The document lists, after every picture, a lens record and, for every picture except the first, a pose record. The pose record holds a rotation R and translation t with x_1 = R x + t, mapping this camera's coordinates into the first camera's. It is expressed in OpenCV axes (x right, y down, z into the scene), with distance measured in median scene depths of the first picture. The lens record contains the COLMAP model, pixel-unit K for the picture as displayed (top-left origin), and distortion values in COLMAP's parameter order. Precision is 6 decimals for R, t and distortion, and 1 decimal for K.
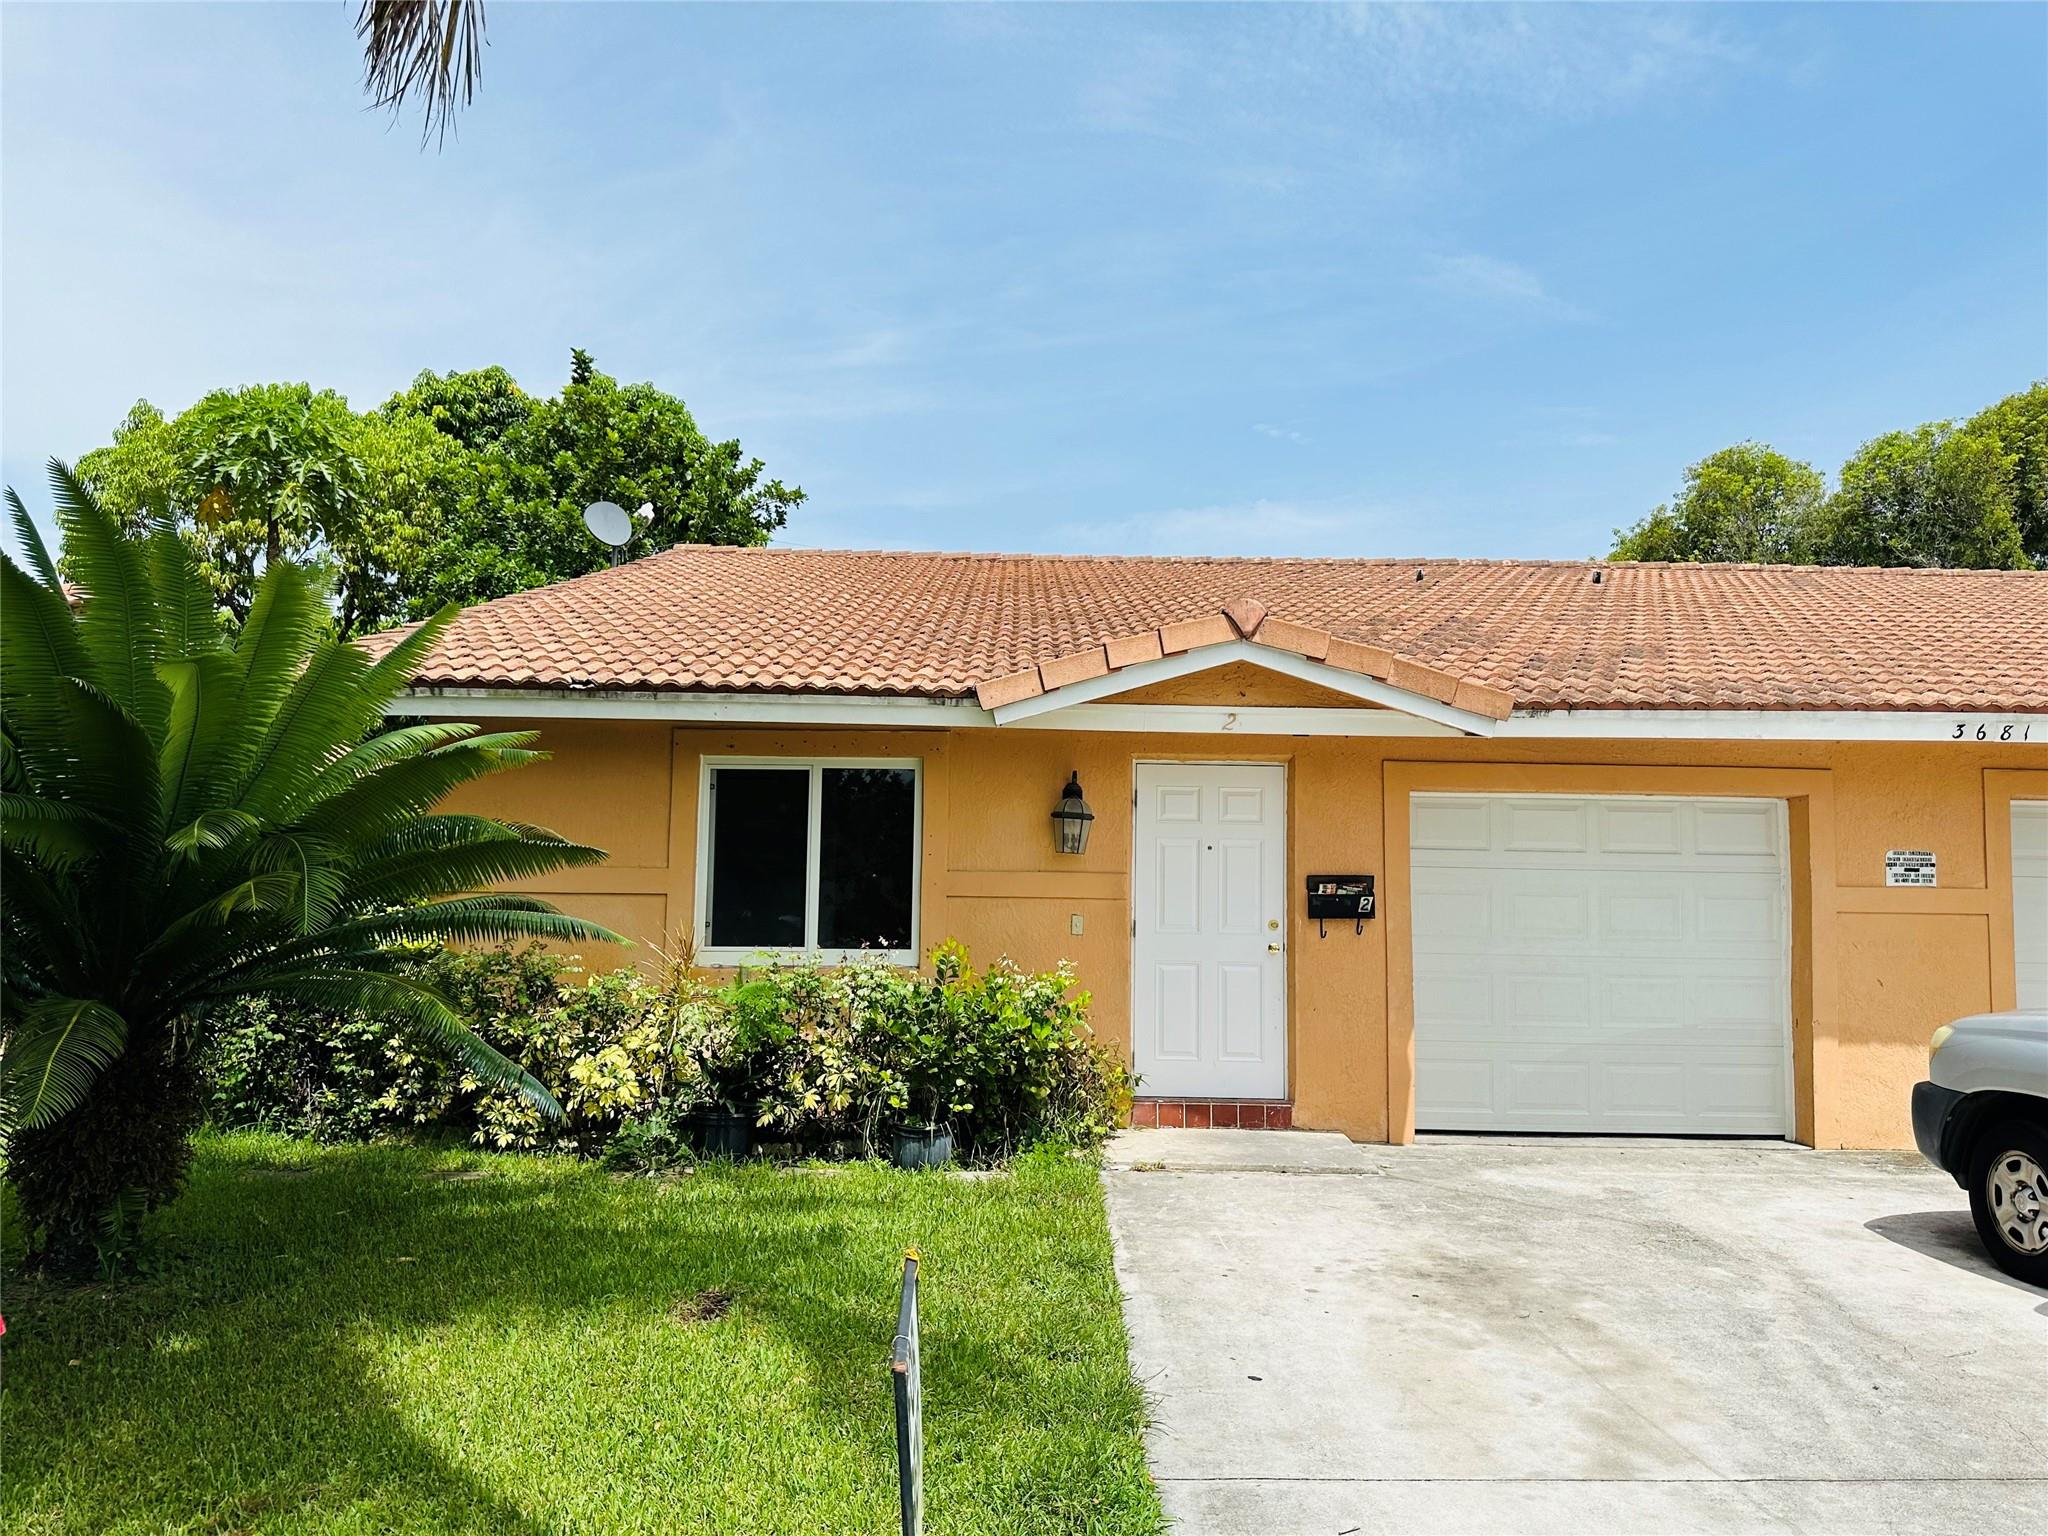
lens RADIAL K [[1412.8, 0, 1024.0], [0, 1412.8, 768.0], [0, 0, 1]] dist [0.129606, -0.169392]
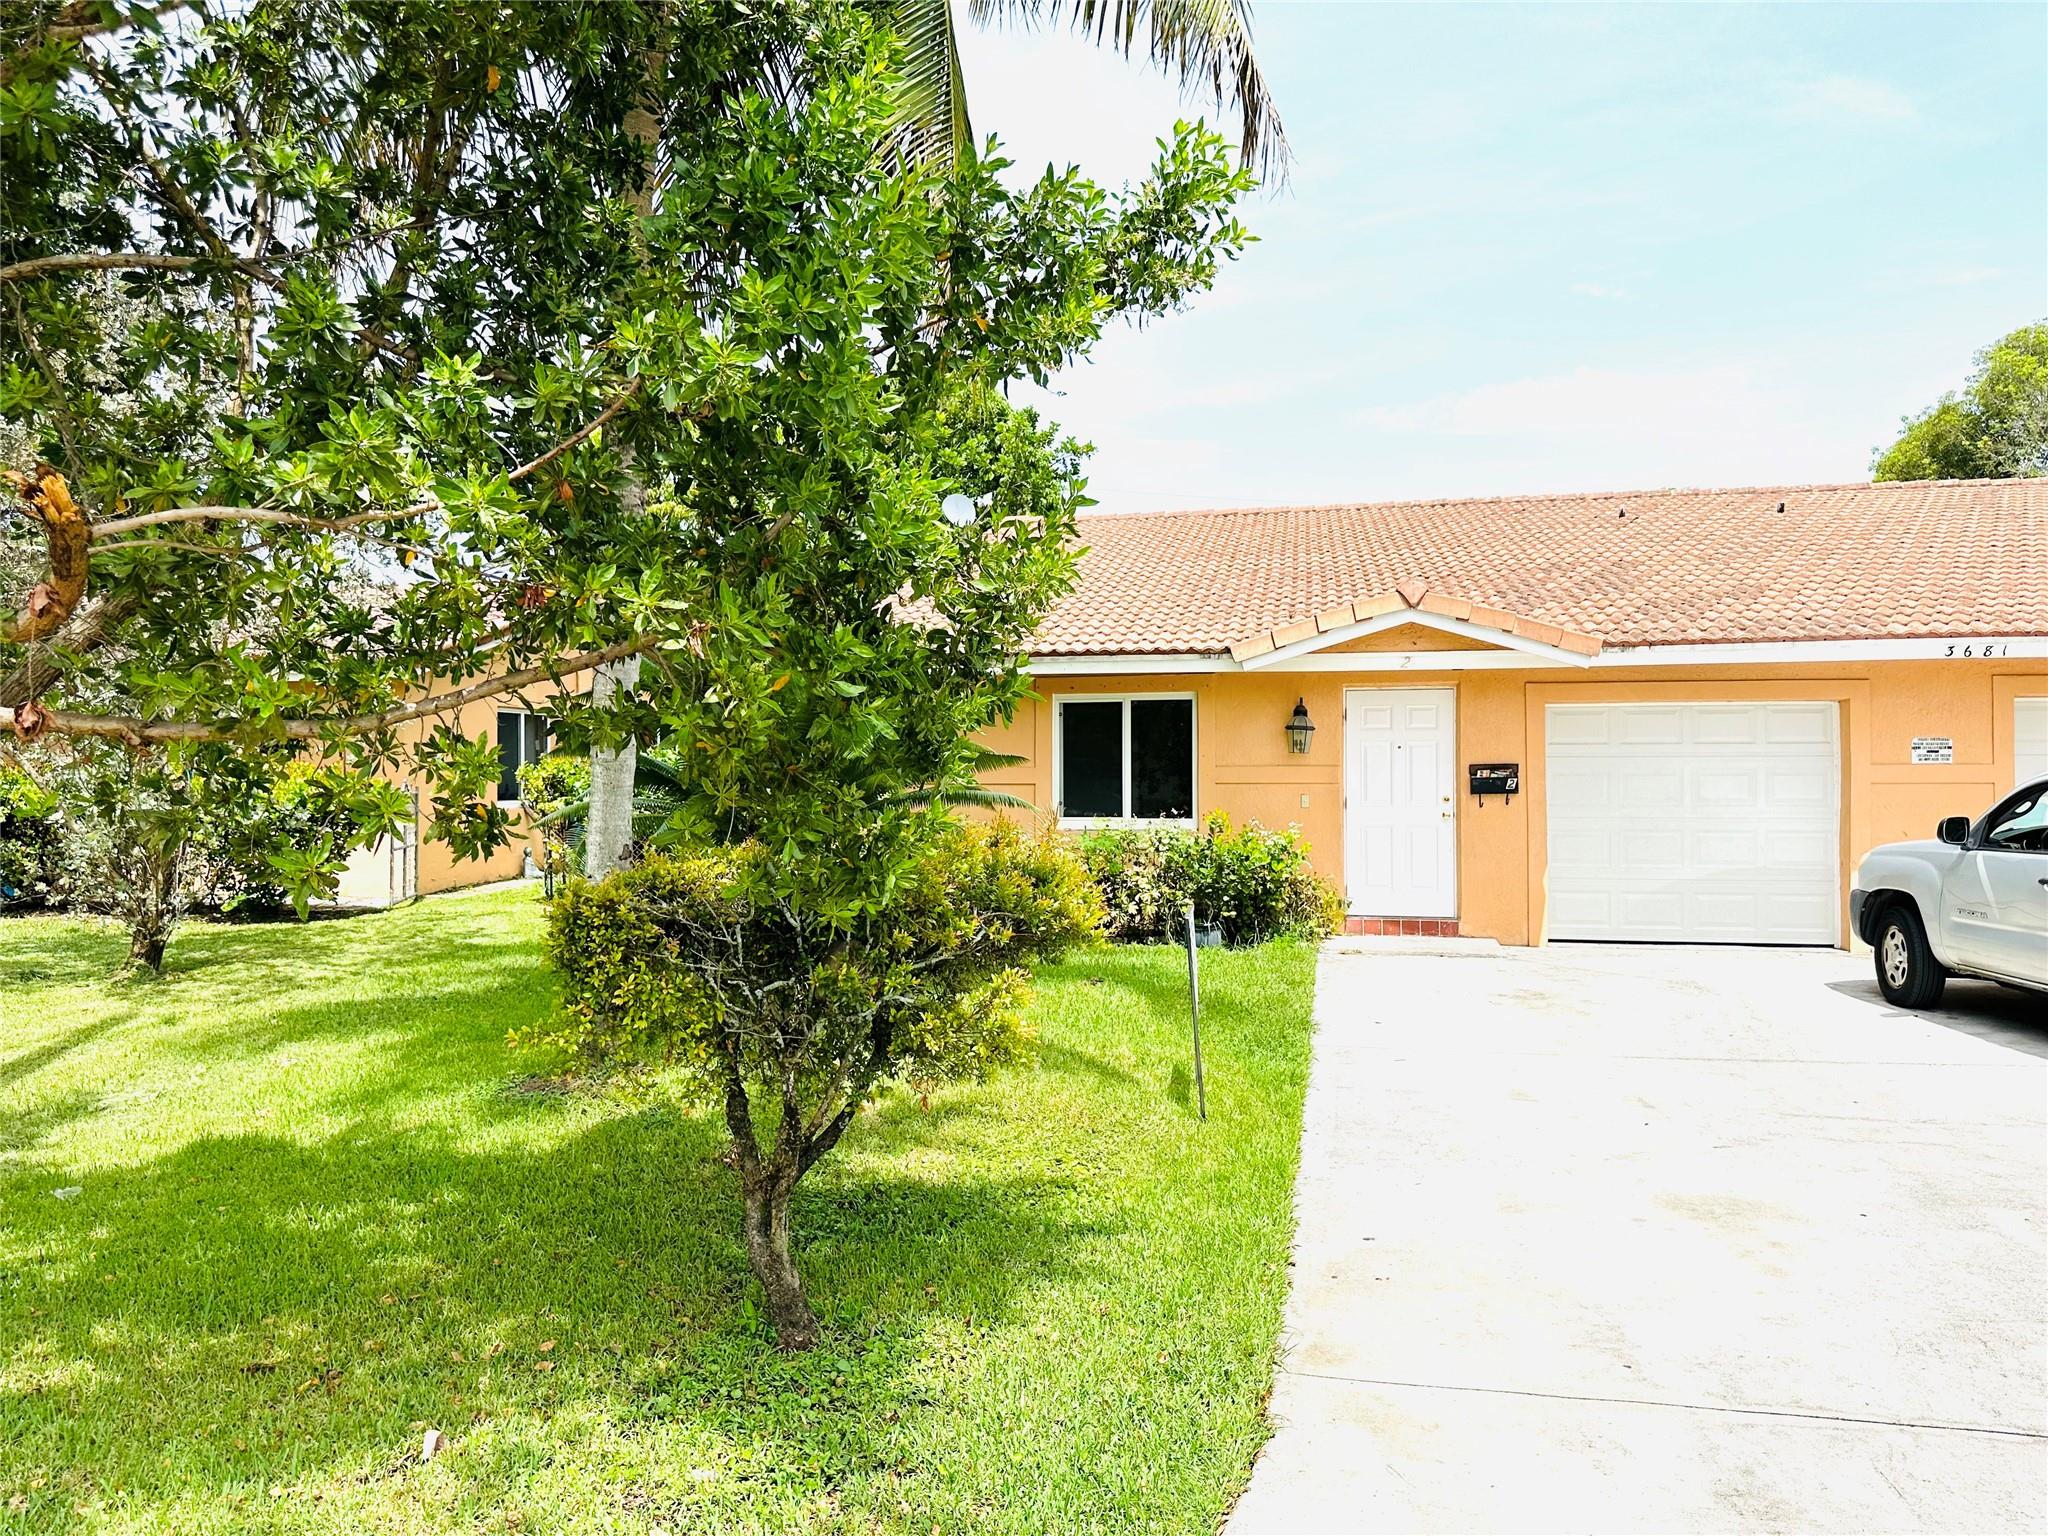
lens RADIAL K [[1433.5, 0, 988.9], [0, 1433.5, 764.8], [0, 0, 1]] dist [0.066762, -0.094995]
pose [[0.974768, -0.018485, -0.222453, 0.053061], [0.032946, 0.997565, 0.061471, -0.032553], [0.220775, -0.067249, 0.973004, -0.570694]]
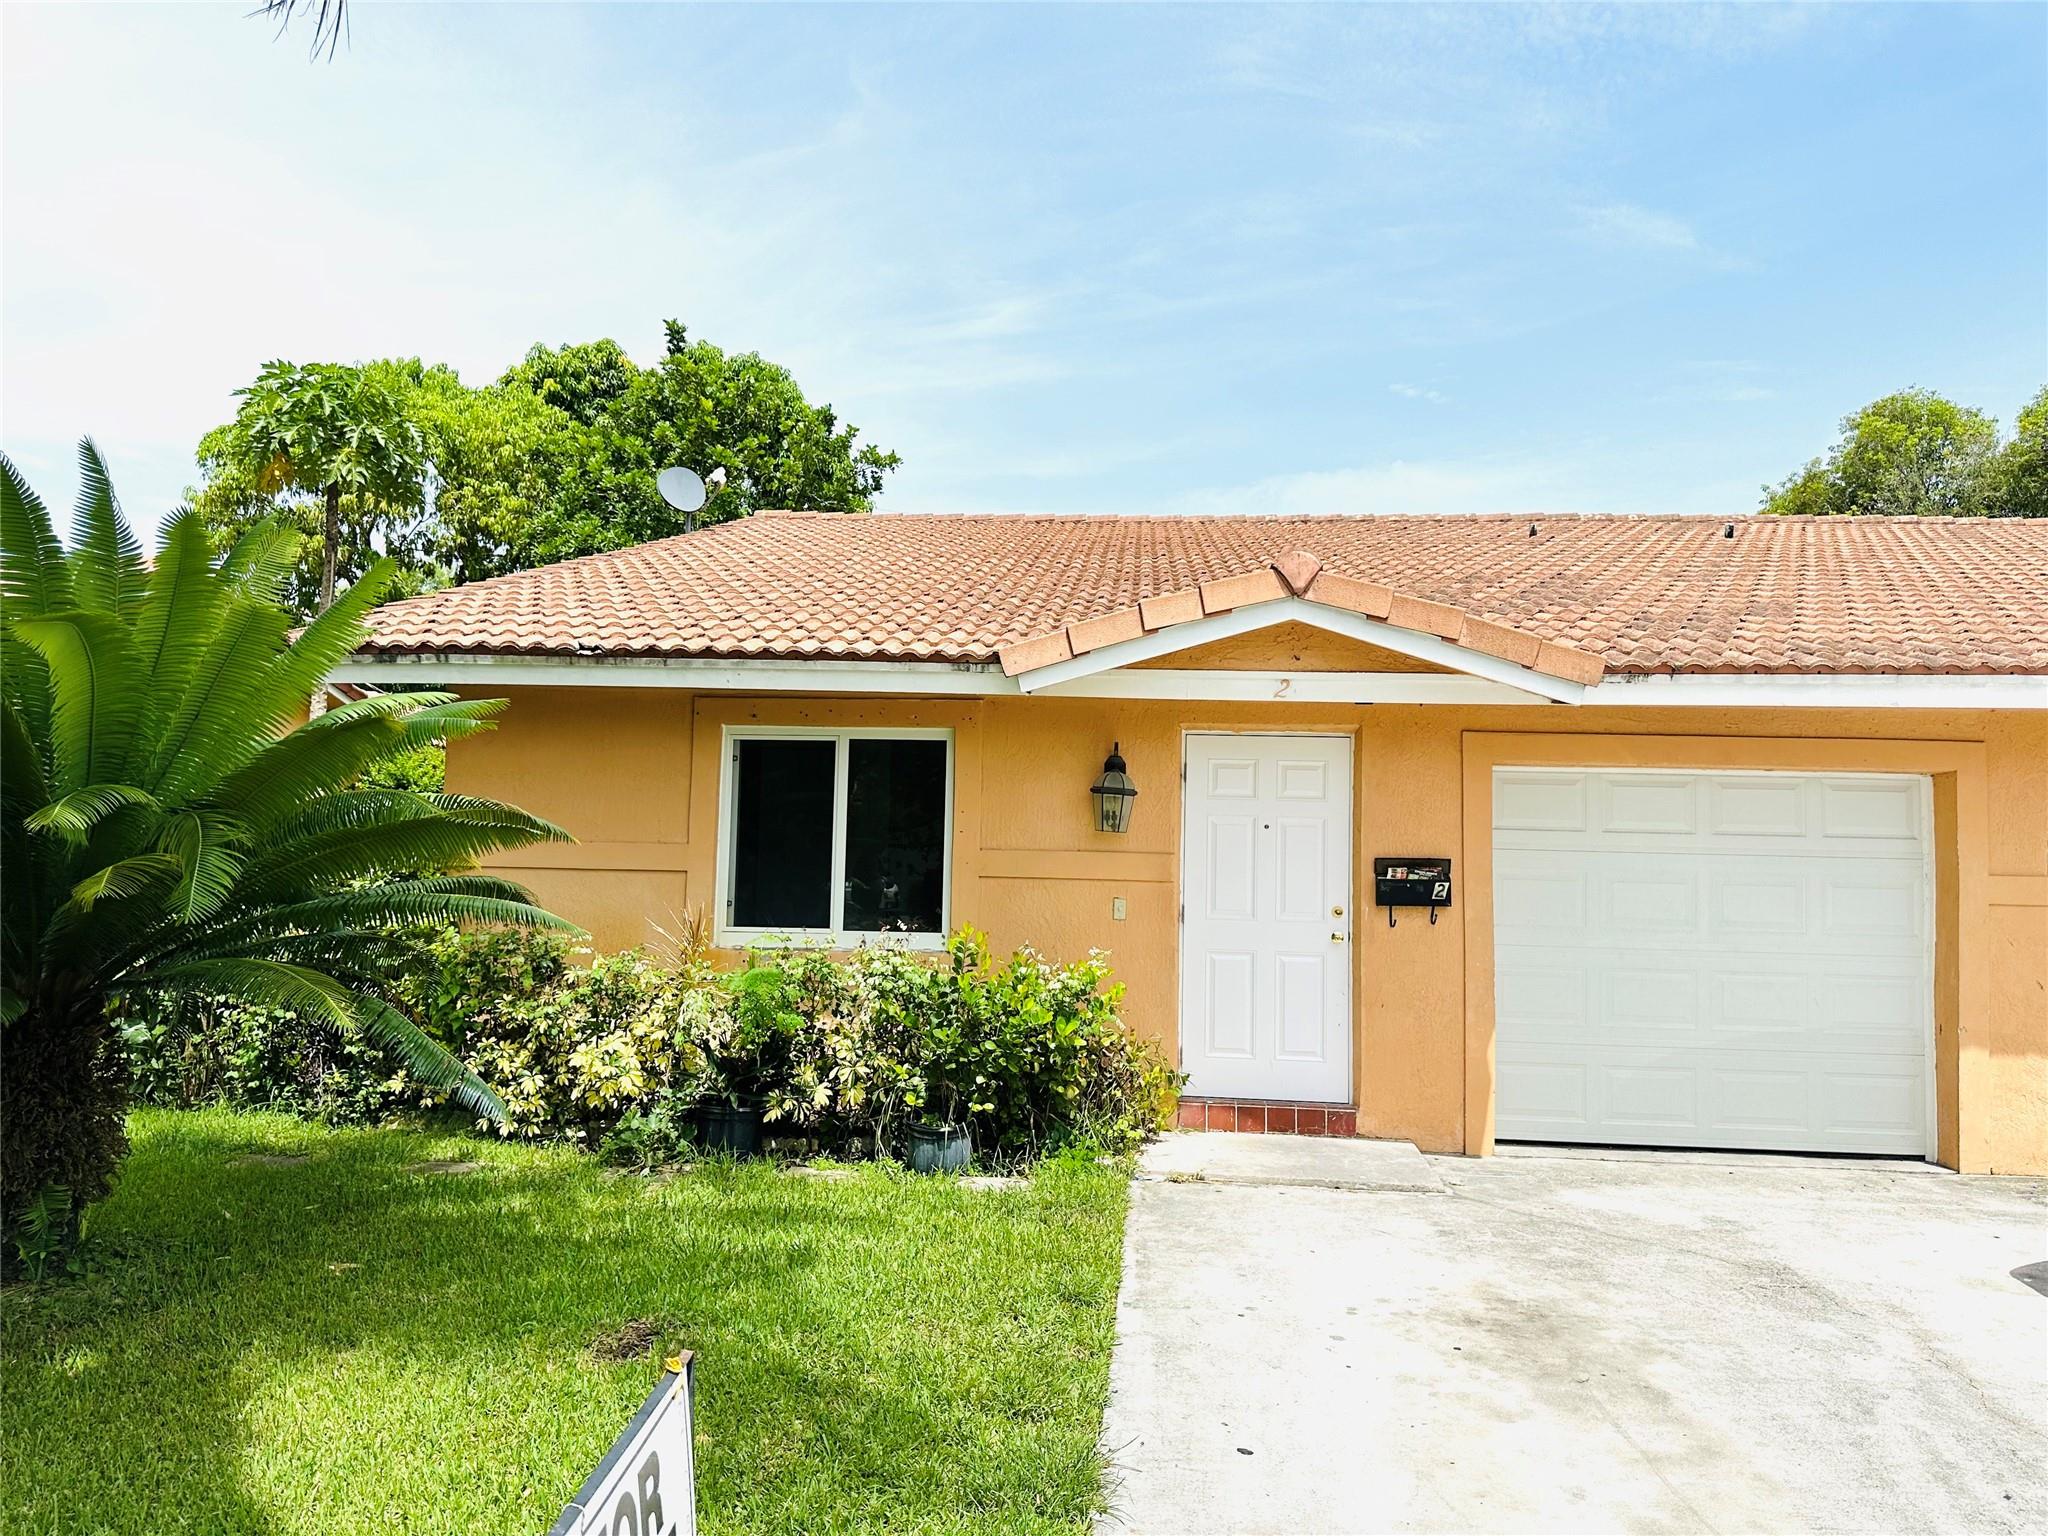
lens RADIAL K [[1415.9, 0, 1025.3], [0, 1415.9, 751.8], [0, 0, 1]] dist [0.090263, -0.092257]
pose [[0.996044, 0.002262, -0.088834, 0.061802], [-0.001373, 0.999948, 0.010067, -0.000991], [0.088853, -0.009905, 0.995996, 0.080890]]
